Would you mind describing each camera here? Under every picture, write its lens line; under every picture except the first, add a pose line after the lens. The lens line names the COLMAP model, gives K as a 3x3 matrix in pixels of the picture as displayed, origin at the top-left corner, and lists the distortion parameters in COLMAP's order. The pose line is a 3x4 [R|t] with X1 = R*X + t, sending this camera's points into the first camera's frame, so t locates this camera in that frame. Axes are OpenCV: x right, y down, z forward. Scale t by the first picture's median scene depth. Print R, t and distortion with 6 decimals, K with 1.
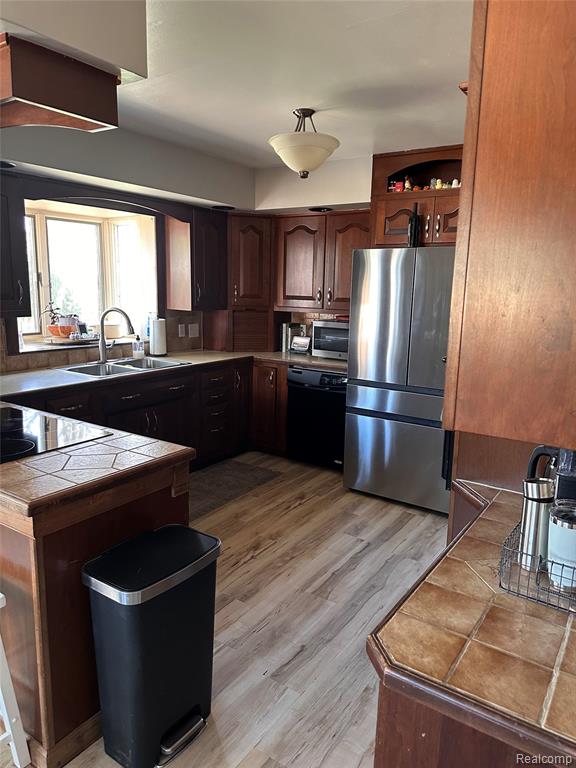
lens RADIAL K [[531.2, 0, 288.0], [0, 531.2, 384.0], [0, 0, 1]] dist [0.142929, -0.398204]
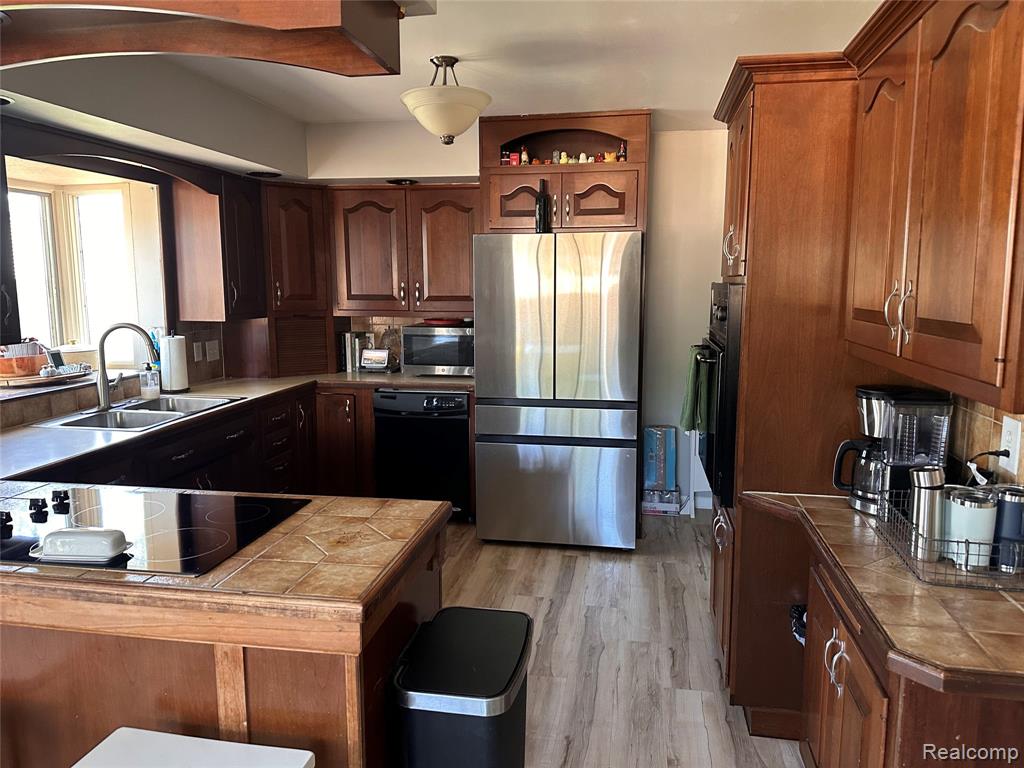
lens RADIAL K [[716.8, 0, 512.0], [0, 716.8, 384.0], [0, 0, 1]] dist [0.086586, -0.207214]
pose [[0.909299, -0.081646, 0.408056, -0.241561], [0.095470, 0.995340, -0.013590, -0.011202], [-0.405045, 0.051314, 0.912856, 0.019309]]
